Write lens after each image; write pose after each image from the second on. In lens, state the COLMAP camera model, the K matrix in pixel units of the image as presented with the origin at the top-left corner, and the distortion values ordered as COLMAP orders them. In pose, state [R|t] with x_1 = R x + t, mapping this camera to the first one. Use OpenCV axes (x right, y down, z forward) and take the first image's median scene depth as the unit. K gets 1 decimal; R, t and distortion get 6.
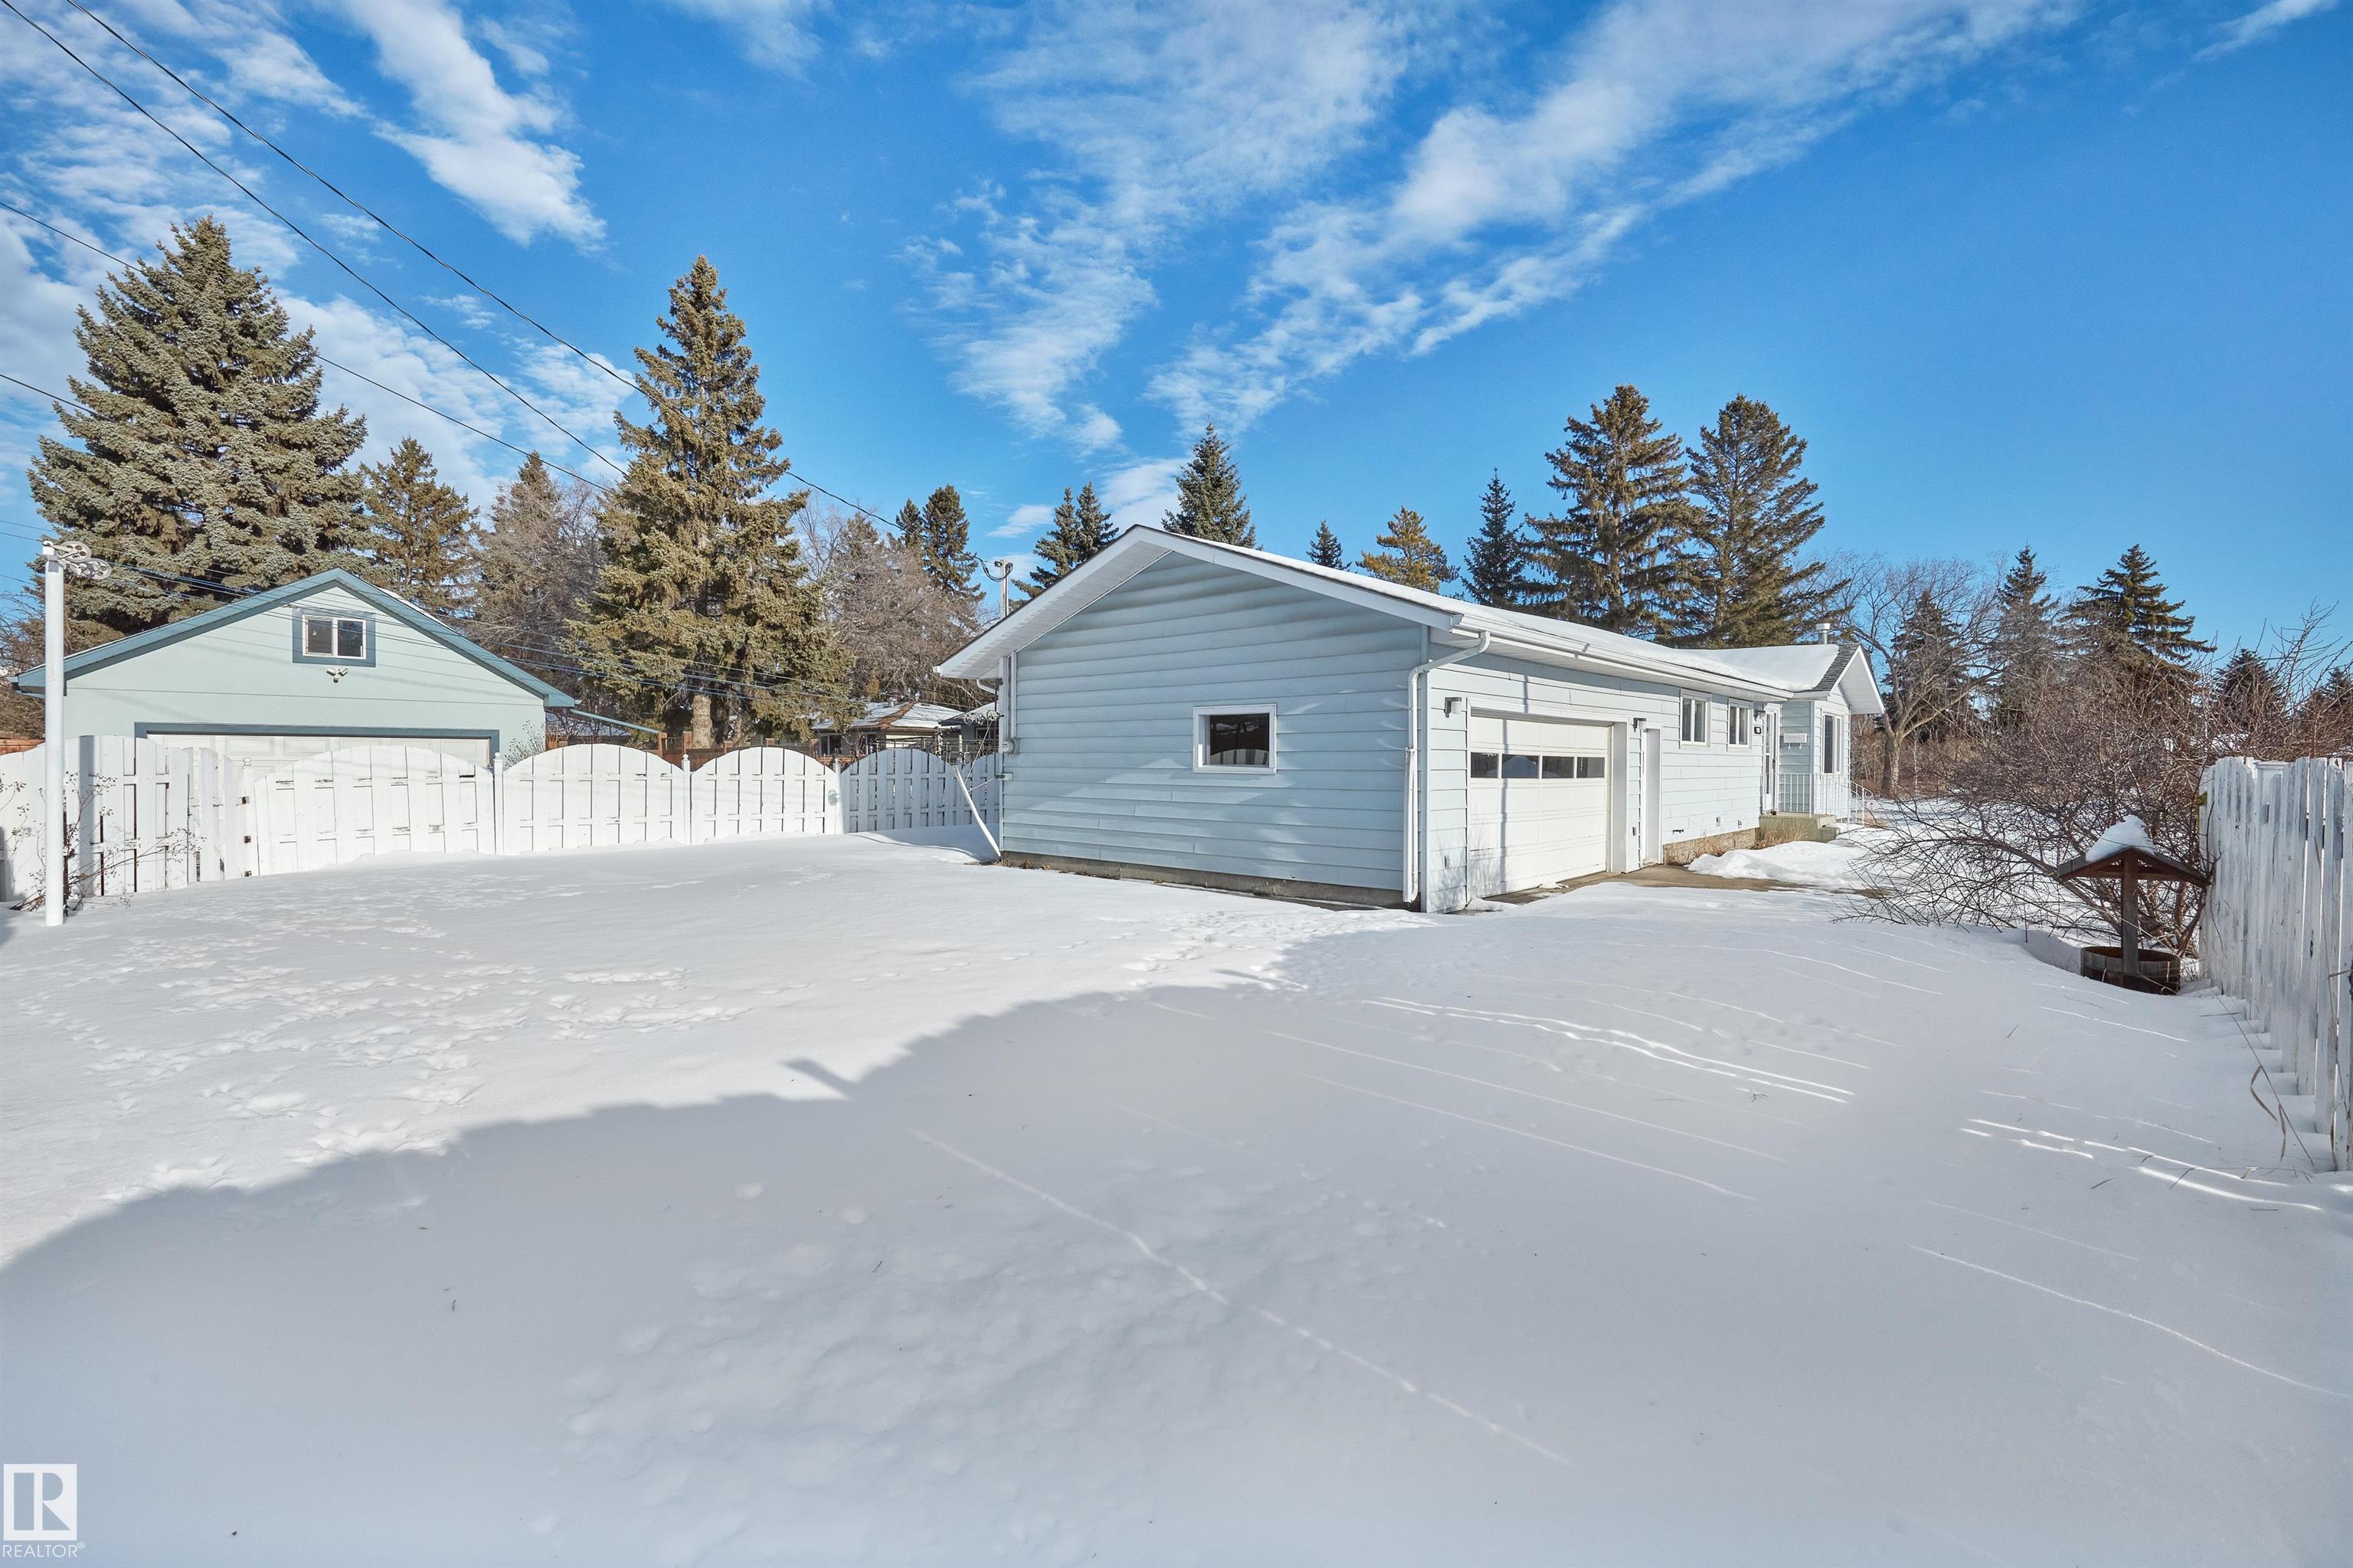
lens RADIAL K [[1026.5, 0, 1190.9], [0, 1026.5, 774.5], [0, 0, 1]] dist [-0.001688, -0.003013]
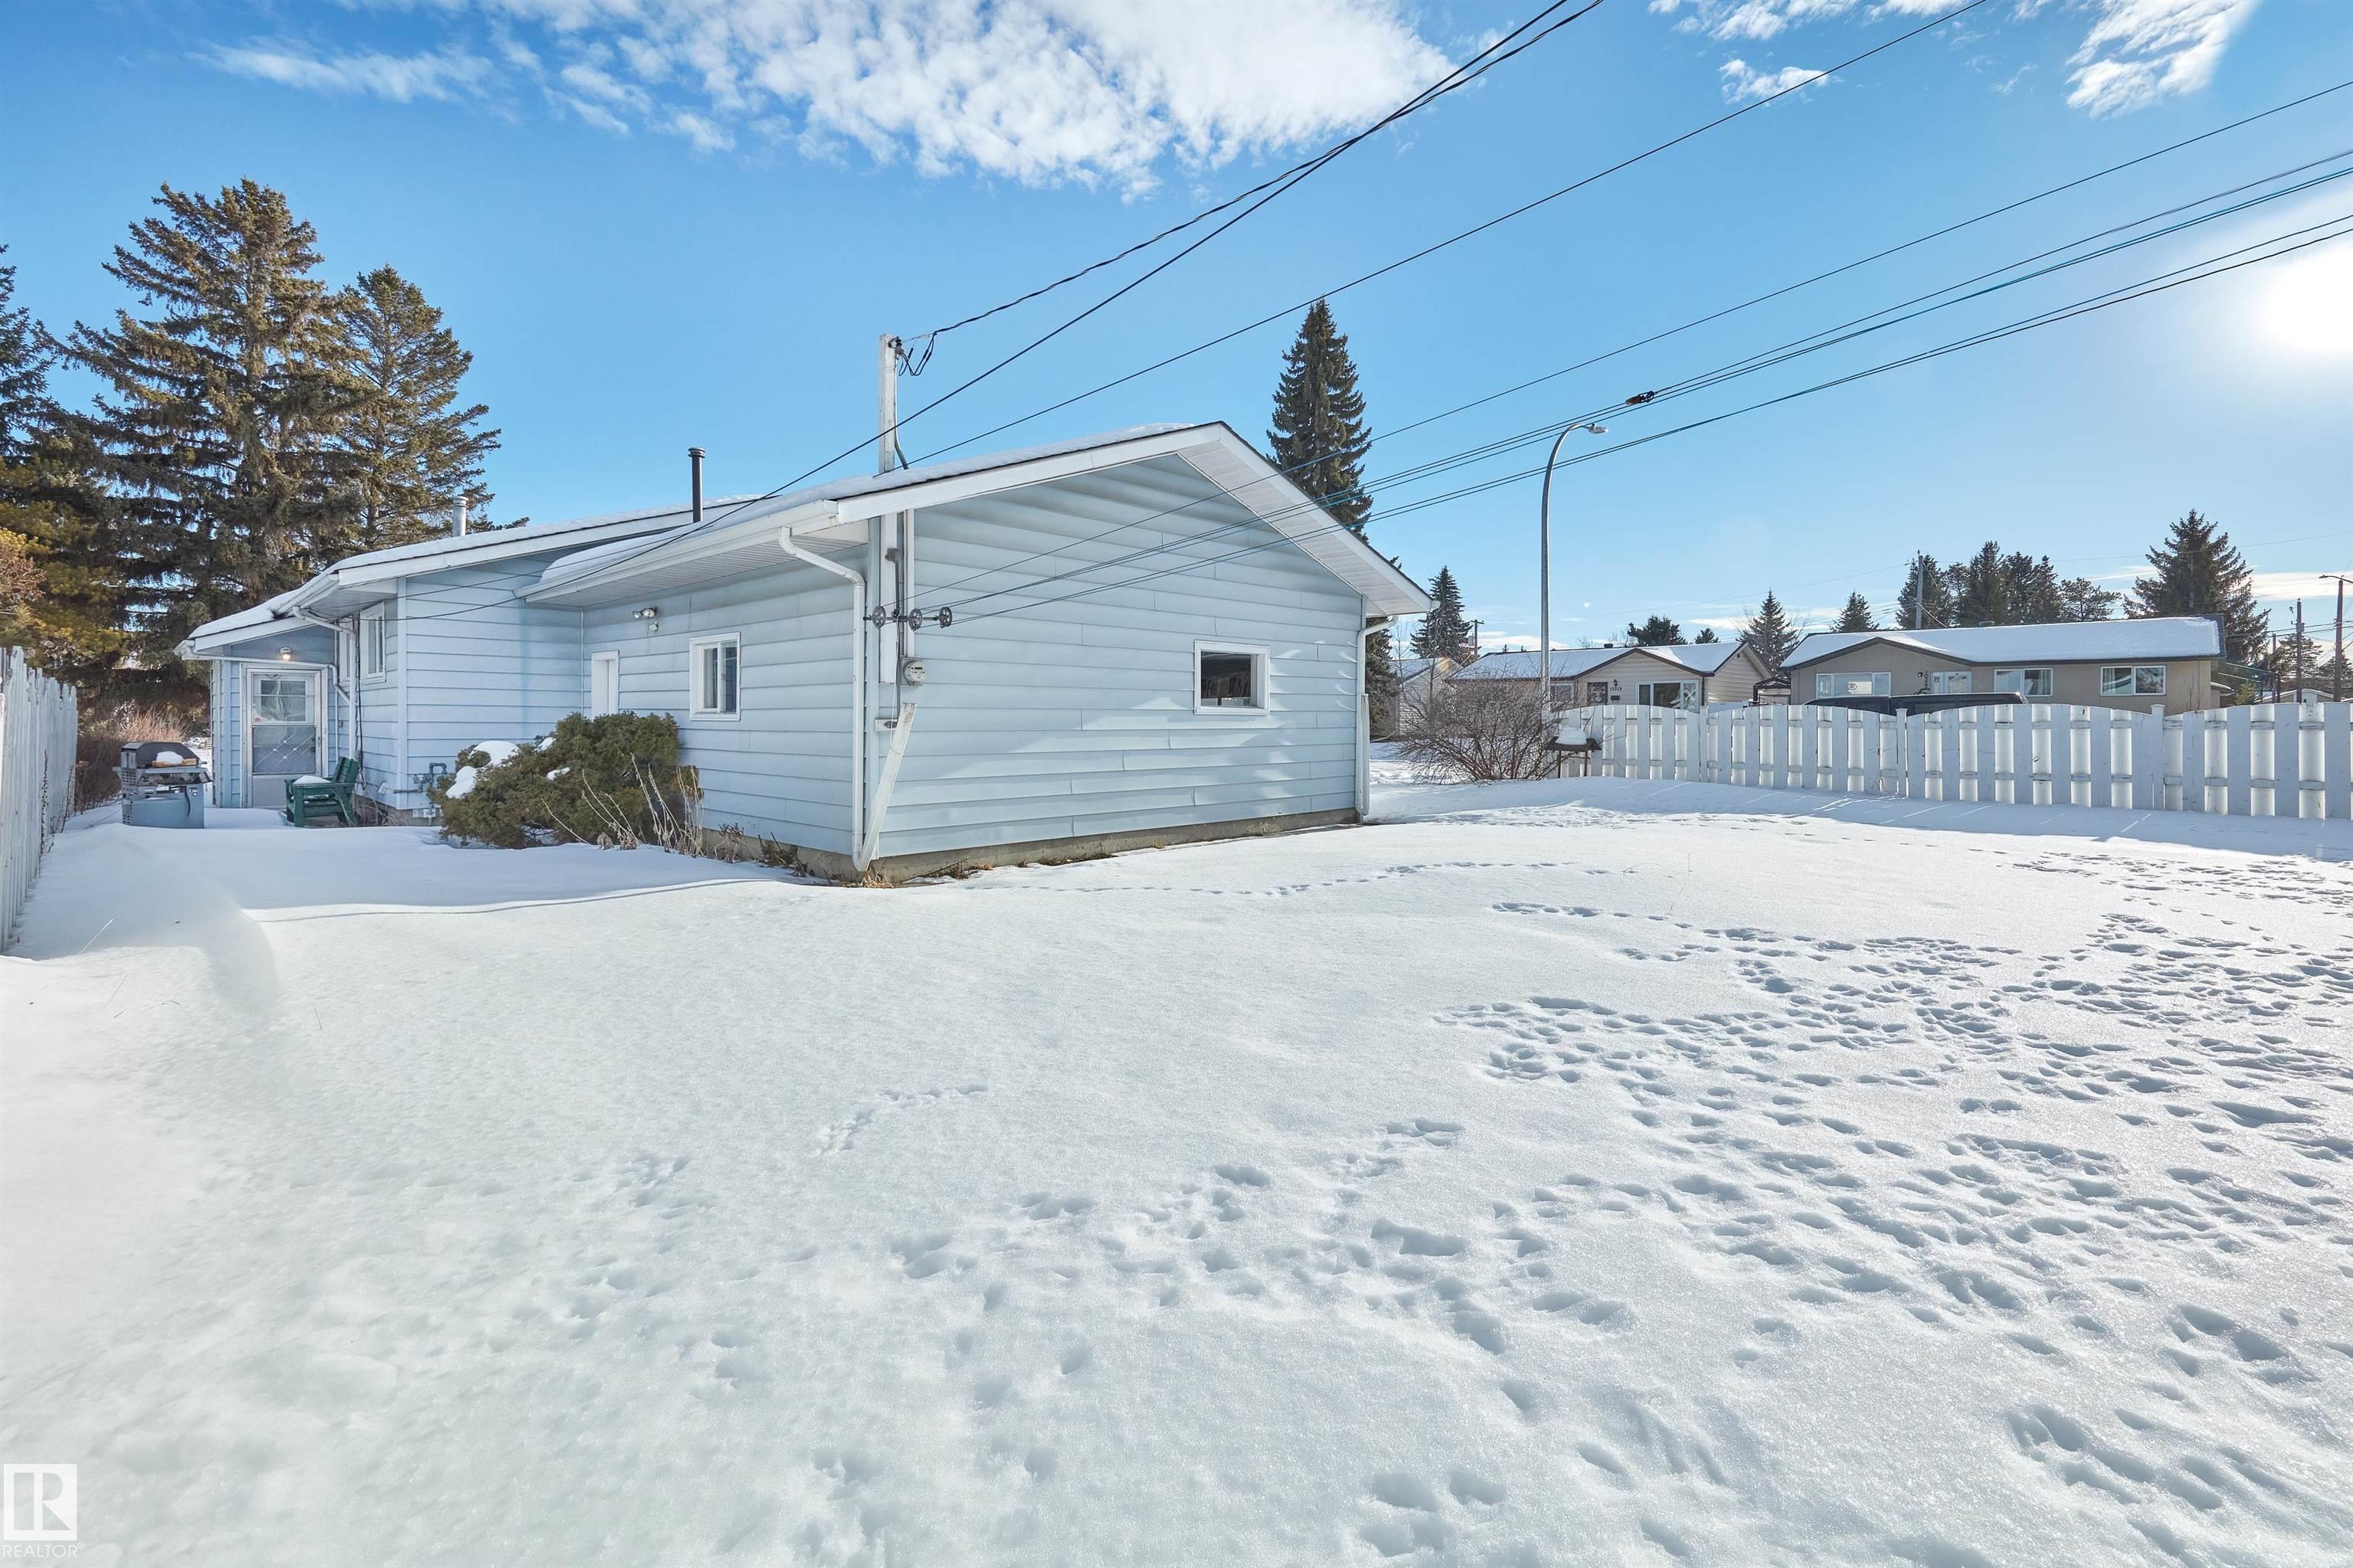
lens RADIAL K [[1026.5, 0, 1216.9], [0, 1026.5, 725.7], [0, 0, 1]] dist [-0.001688, -0.003013]
pose [[0.003062, -0.012769, 0.999914, -0.392599], [0.010194, 0.999867, 0.012737, -0.001436], [-0.999943, 0.010154, 0.003191, 0.433535]]
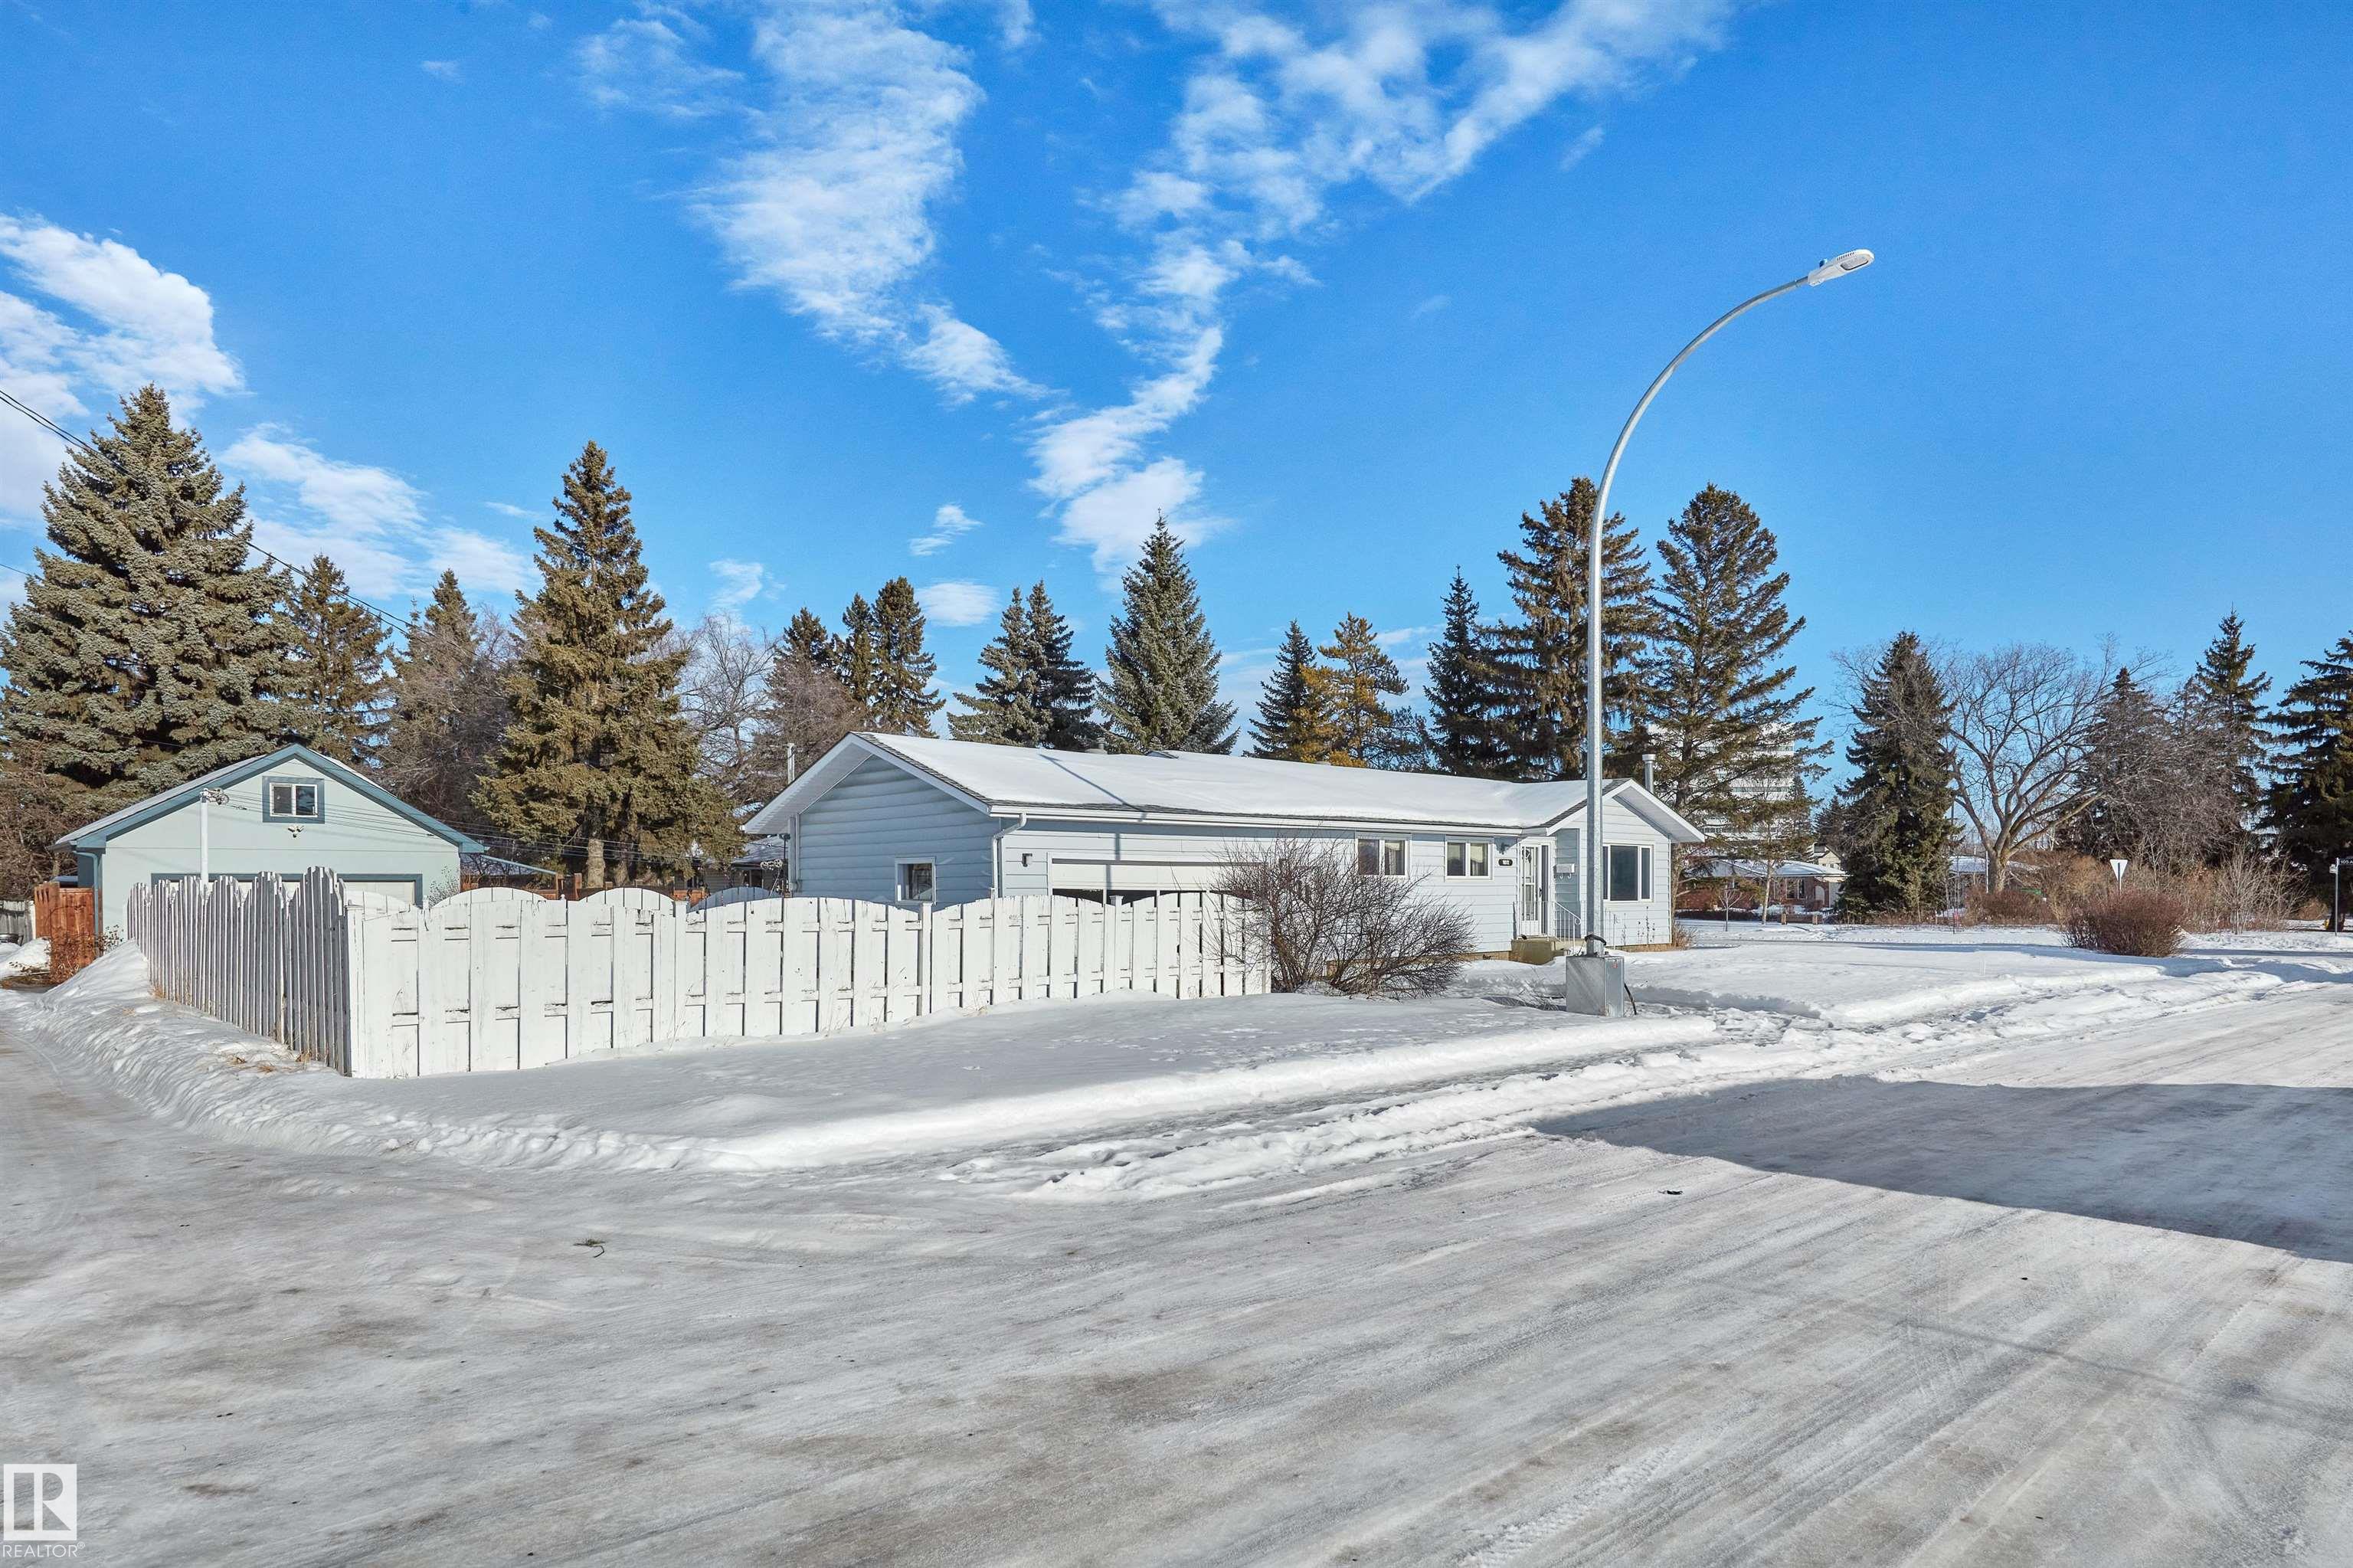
lens RADIAL K [[1398.2, 0, 1179.5], [0, 1398.2, 907.5], [0, 0, 1]] dist [-0.016525, 0.011436]
pose [[0.996073, -0.009034, -0.088076, 0.232818], [0.008896, 0.999959, -0.001954, 0.003707], [0.088090, 0.001163, 0.996112, -0.362420]]
